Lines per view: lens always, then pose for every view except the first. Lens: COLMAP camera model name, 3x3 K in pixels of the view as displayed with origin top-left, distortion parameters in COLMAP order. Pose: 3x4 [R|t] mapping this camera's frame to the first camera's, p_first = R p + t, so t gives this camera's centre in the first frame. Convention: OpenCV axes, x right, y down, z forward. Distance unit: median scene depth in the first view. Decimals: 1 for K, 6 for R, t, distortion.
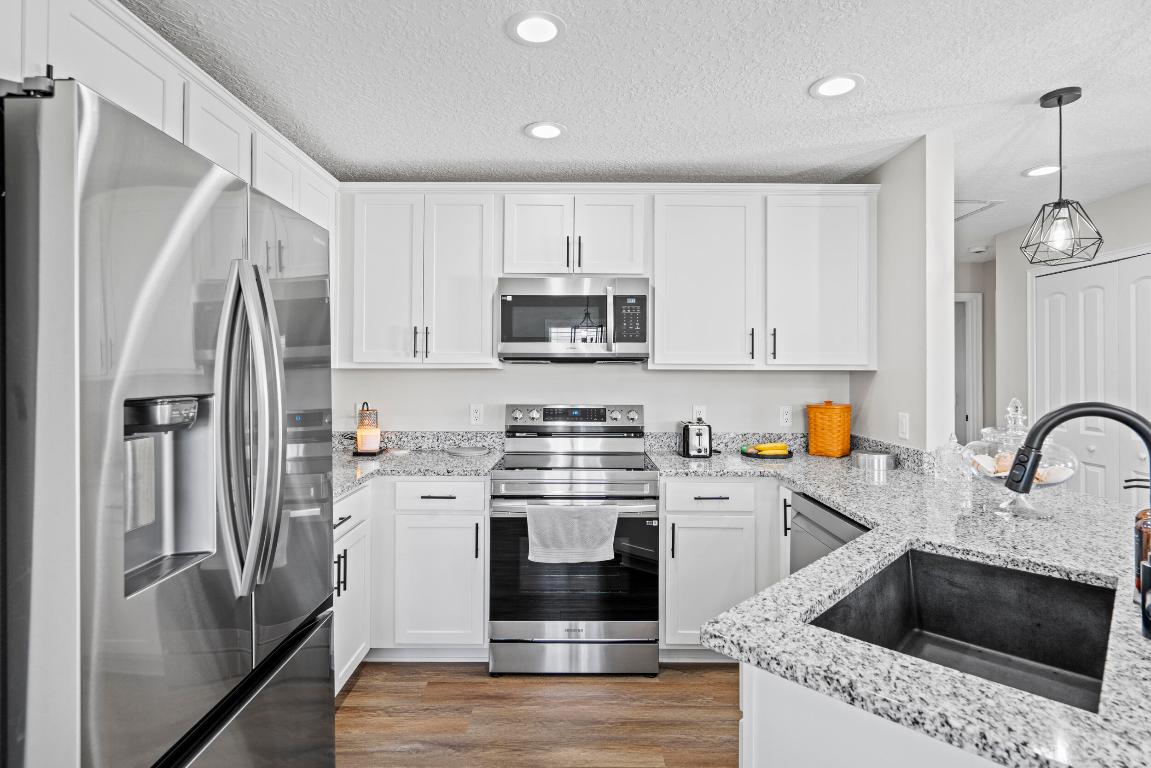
lens RADIAL K [[589.0, 0, 579.9], [0, 589.0, 363.6], [0, 0, 1]] dist [0.001068, 0.000958]
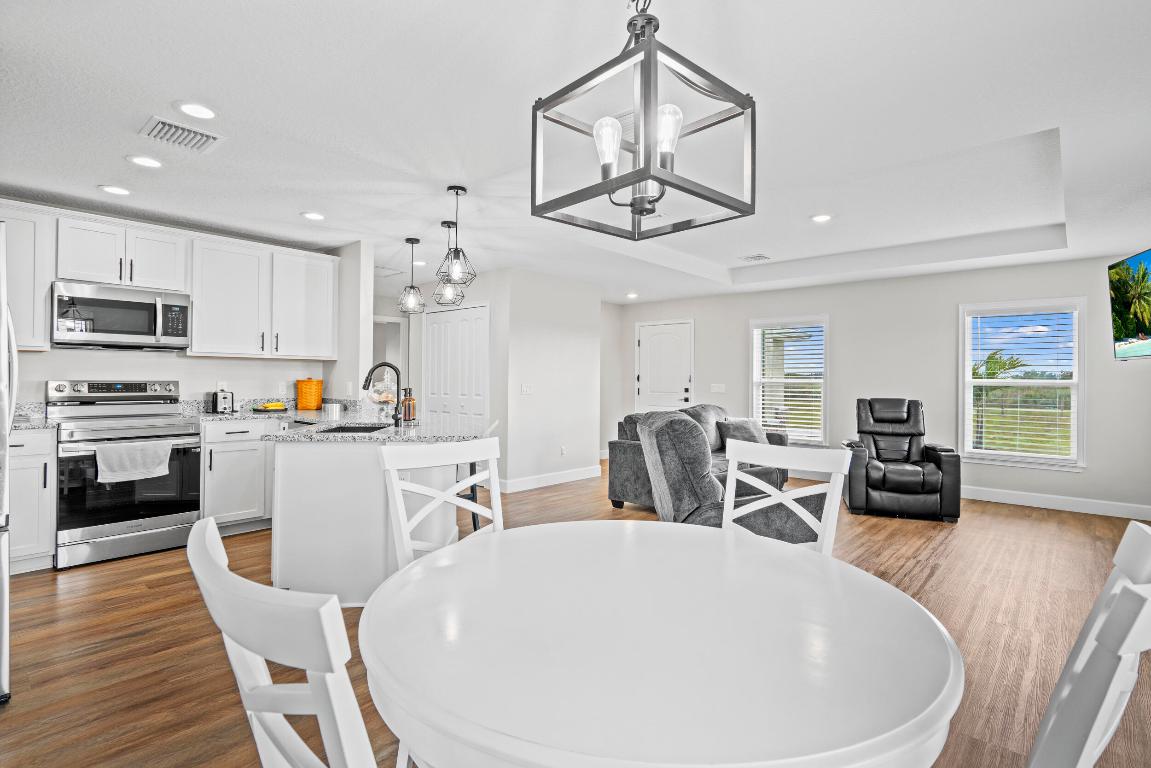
lens RADIAL K [[572.4, 0, 575.1], [0, 572.4, 377.7], [0, 0, 1]] dist [-0.000970, 0.000442]
pose [[0.678991, 0.004798, 0.734131, -0.286519], [-0.017329, 0.999805, 0.009493, 0.036345], [-0.733942, -0.019168, 0.678942, -0.724056]]
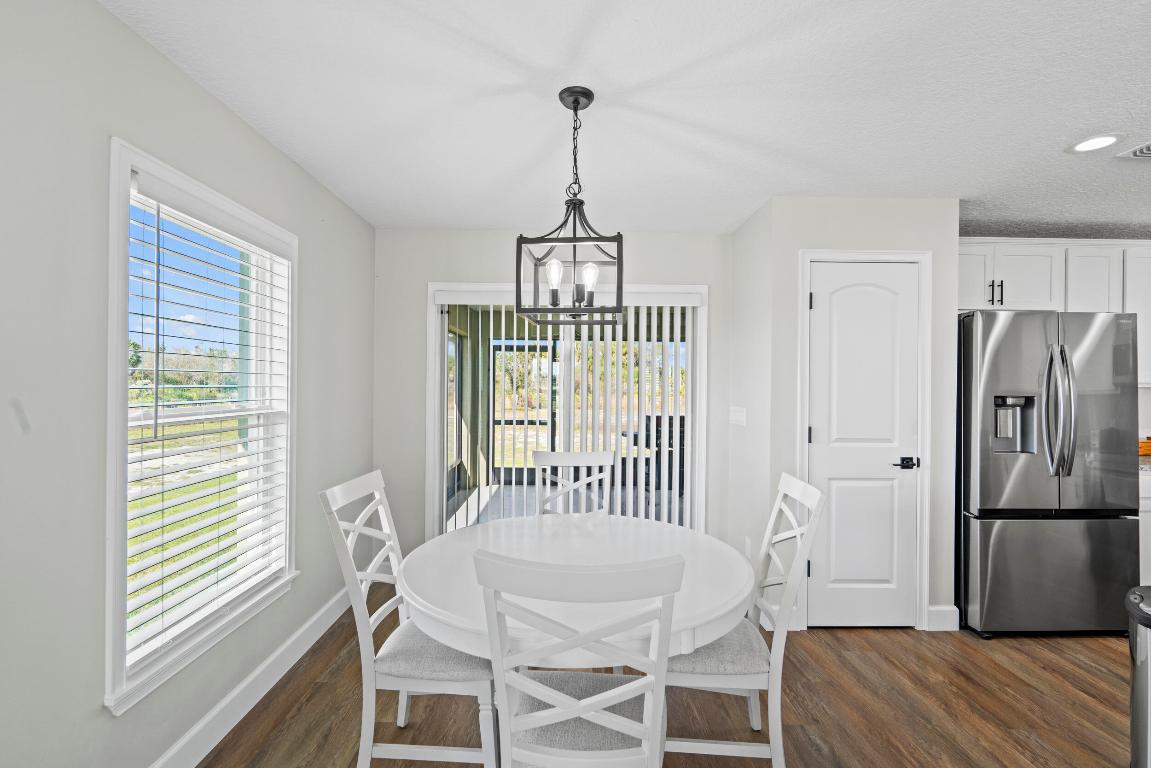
lens RADIAL K [[455.0, 0, 572.4], [0, 455.0, 383.9], [0, 0, 1]] dist [0.000468, -0.000014]
pose [[0.029840, -0.005033, -0.999542, 0.574589], [-0.000976, 0.999987, -0.005064, 0.001055], [0.999554, 0.001127, 0.029835, -0.498263]]
